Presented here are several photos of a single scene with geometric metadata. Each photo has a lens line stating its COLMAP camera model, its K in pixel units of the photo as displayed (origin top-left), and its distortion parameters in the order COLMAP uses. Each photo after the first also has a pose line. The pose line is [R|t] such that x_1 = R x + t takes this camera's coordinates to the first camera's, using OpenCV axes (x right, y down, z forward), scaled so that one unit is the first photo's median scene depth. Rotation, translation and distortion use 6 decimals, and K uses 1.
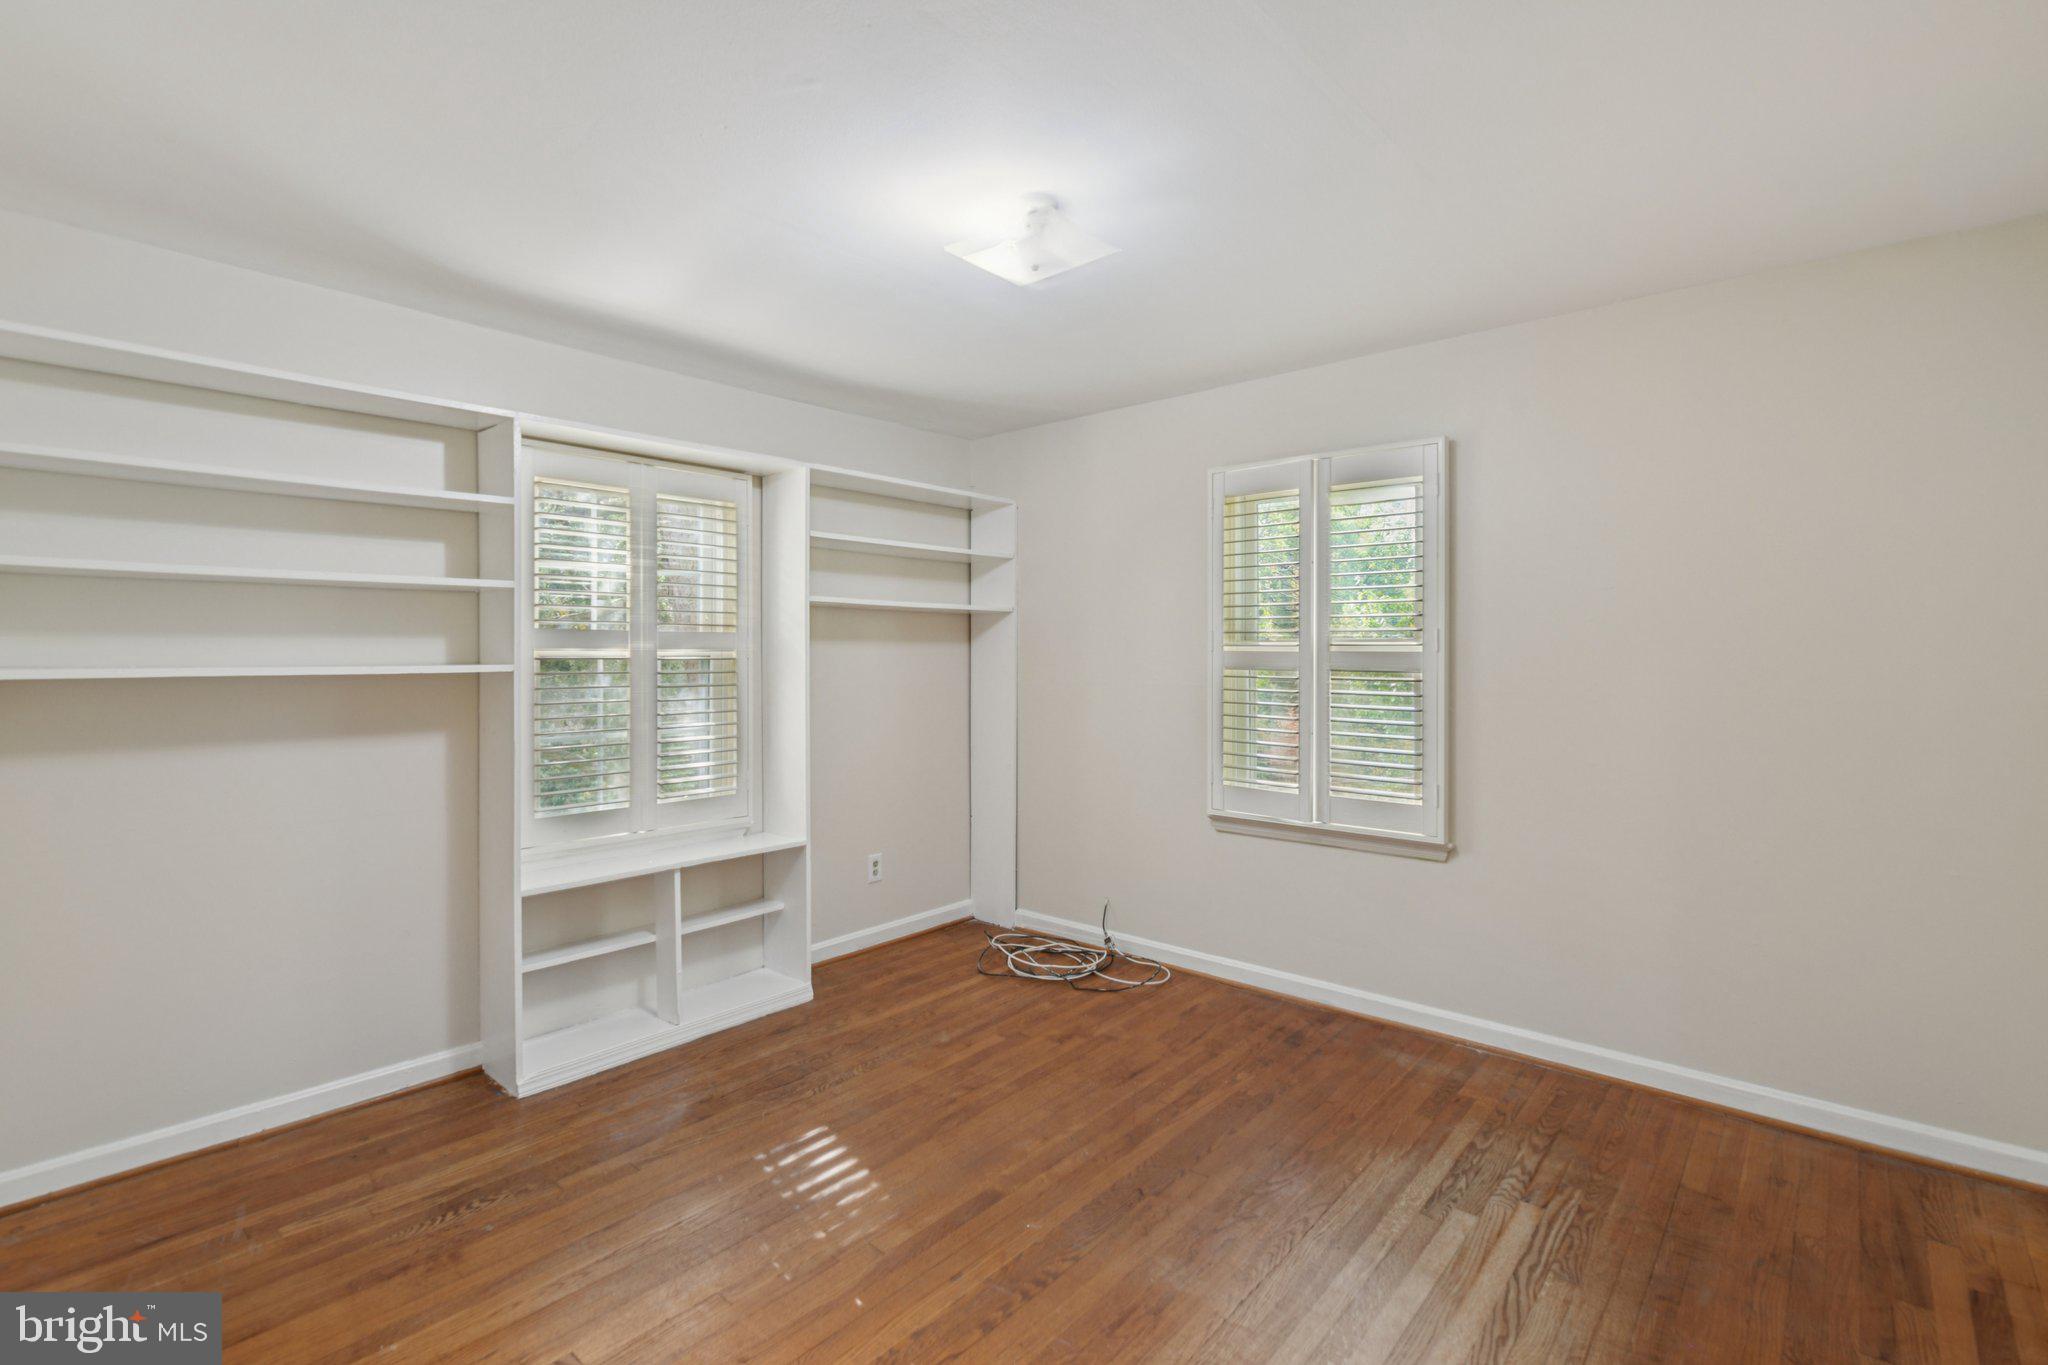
lens RADIAL K [[878.9, 0, 1042.9], [0, 878.9, 658.7], [0, 0, 1]] dist [-0.000568, -0.000704]
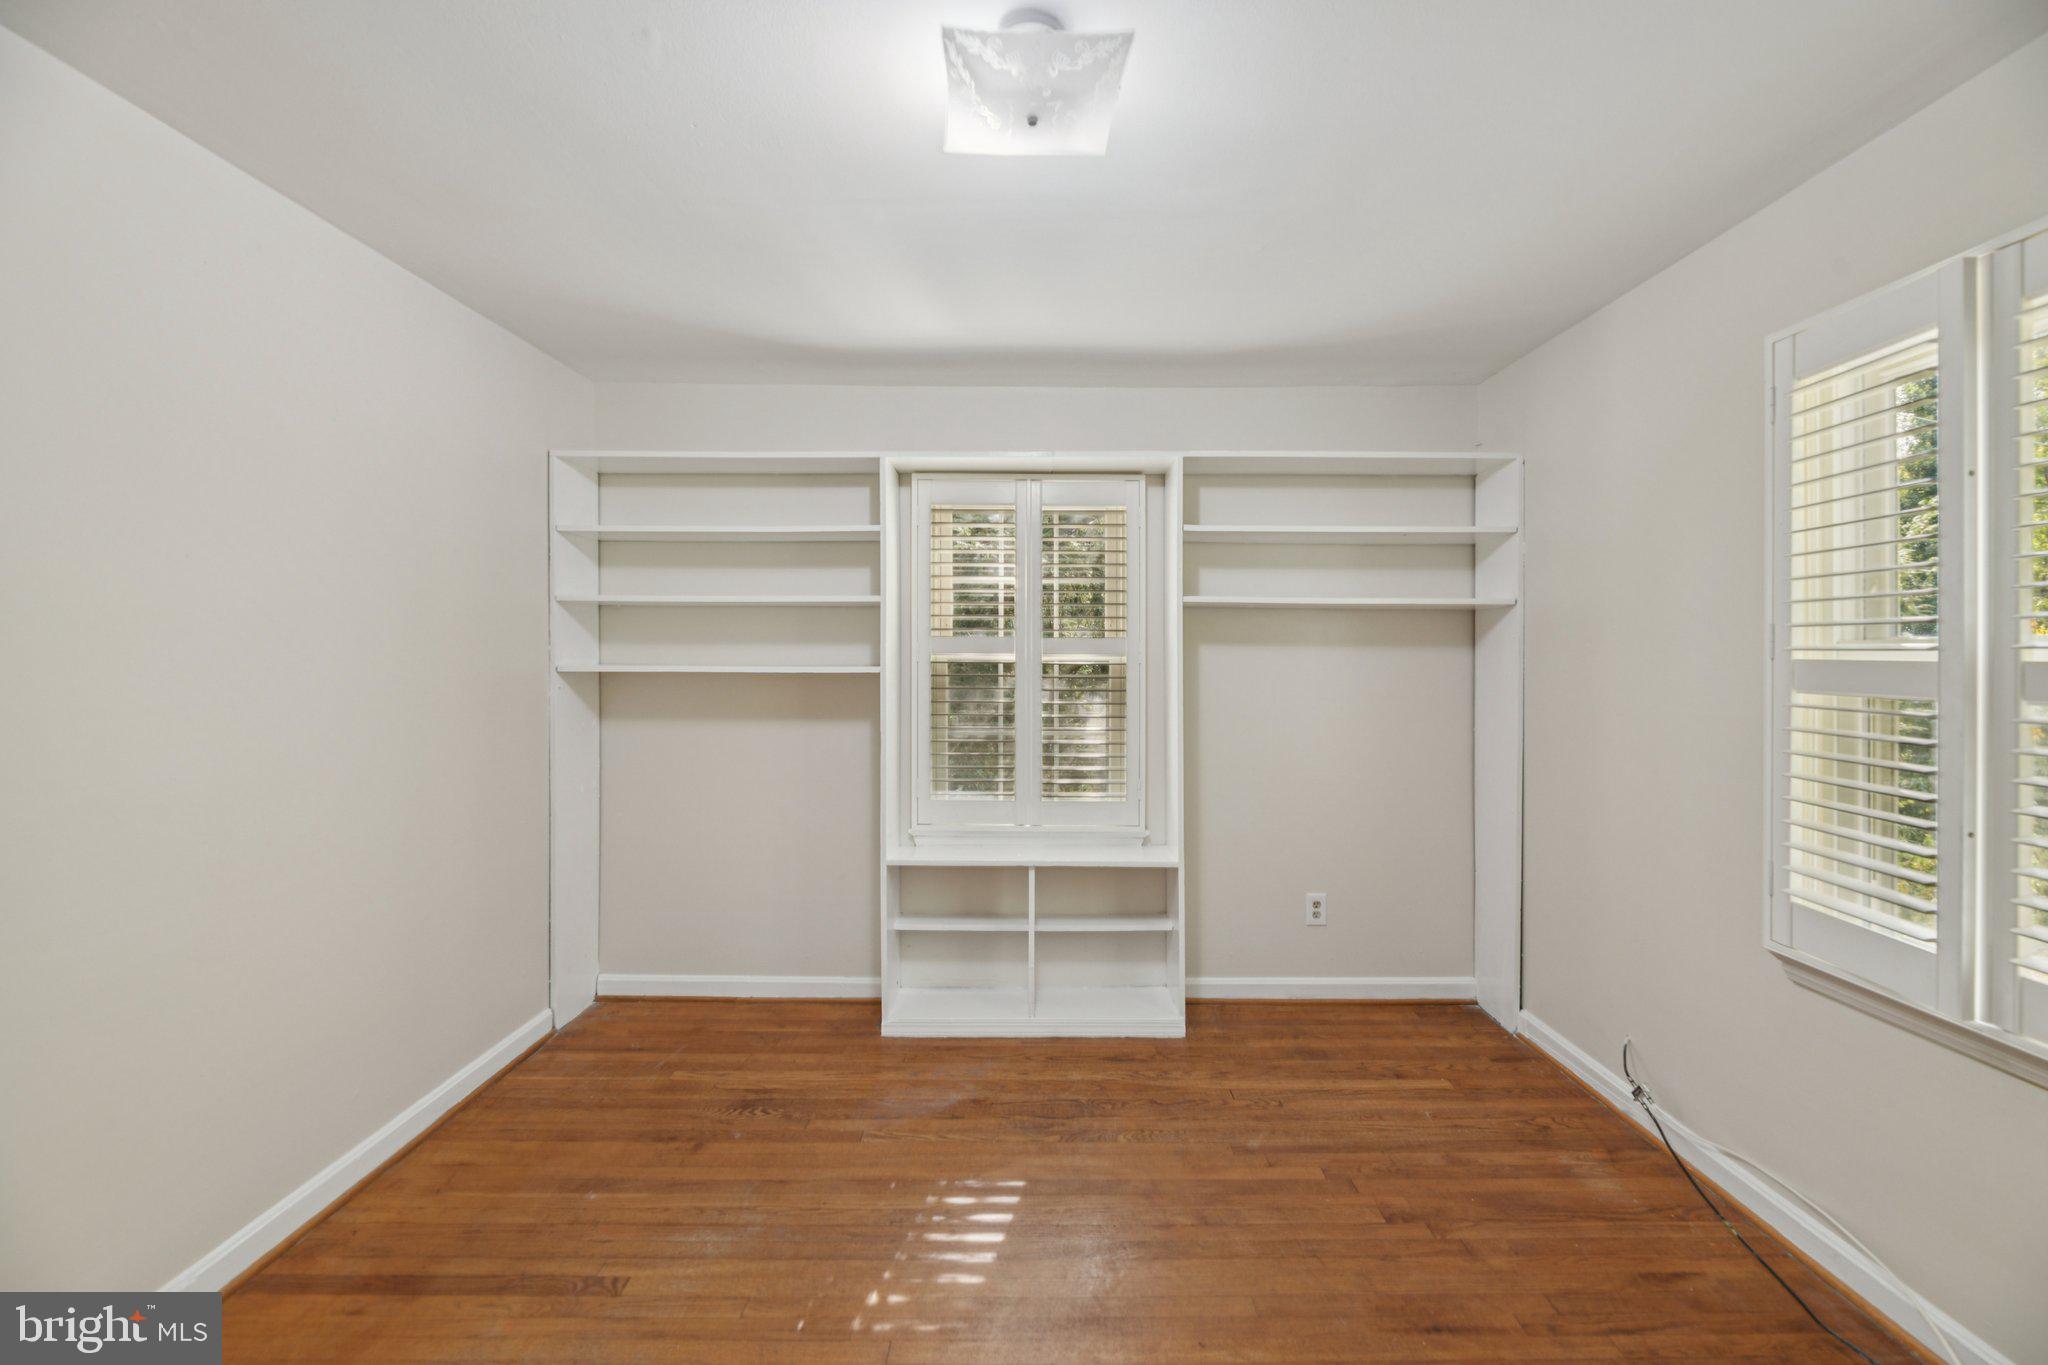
lens RADIAL K [[833.3, 0, 1022.1], [0, 833.3, 665.5], [0, 0, 1]] dist [0.004522, -0.004922]
pose [[0.673652, 0.013083, -0.738933, 0.275915], [-0.010398, 0.999912, 0.008224, -0.005304], [0.738975, 0.002143, 0.673729, 0.304052]]
